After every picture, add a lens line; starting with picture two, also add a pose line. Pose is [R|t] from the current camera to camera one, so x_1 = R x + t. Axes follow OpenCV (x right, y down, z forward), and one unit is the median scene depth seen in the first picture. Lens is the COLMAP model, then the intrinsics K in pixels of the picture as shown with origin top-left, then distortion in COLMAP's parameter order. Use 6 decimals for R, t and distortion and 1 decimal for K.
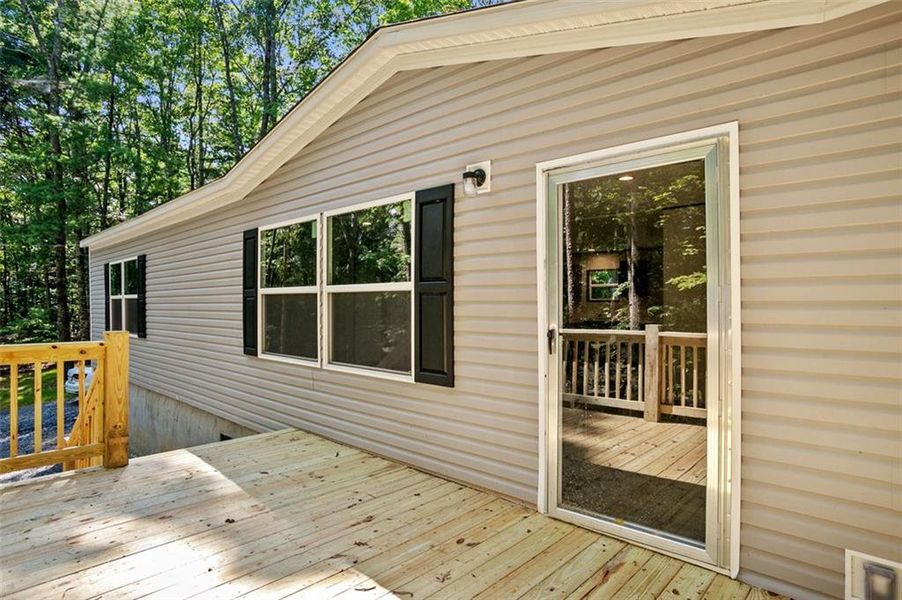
lens RADIAL K [[480.2, 0, 451.0], [0, 480.2, 300.0], [0, 0, 1]] dist [-0.071442, 0.031019]
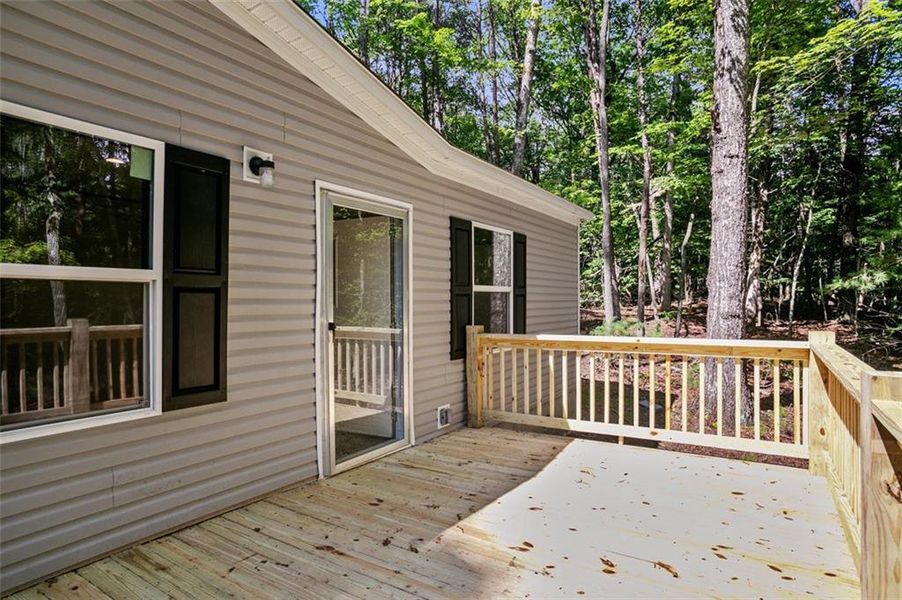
lens RADIAL K [[465.7, 0, 451.0], [0, 465.7, 300.0], [0, 0, 1]] dist [-0.052882, 0.028787]
pose [[-0.112465, -0.010529, 0.993600, -0.856500], [-0.022299, 0.999719, 0.008070, -0.012018], [-0.993405, -0.021249, -0.112669, 0.710746]]
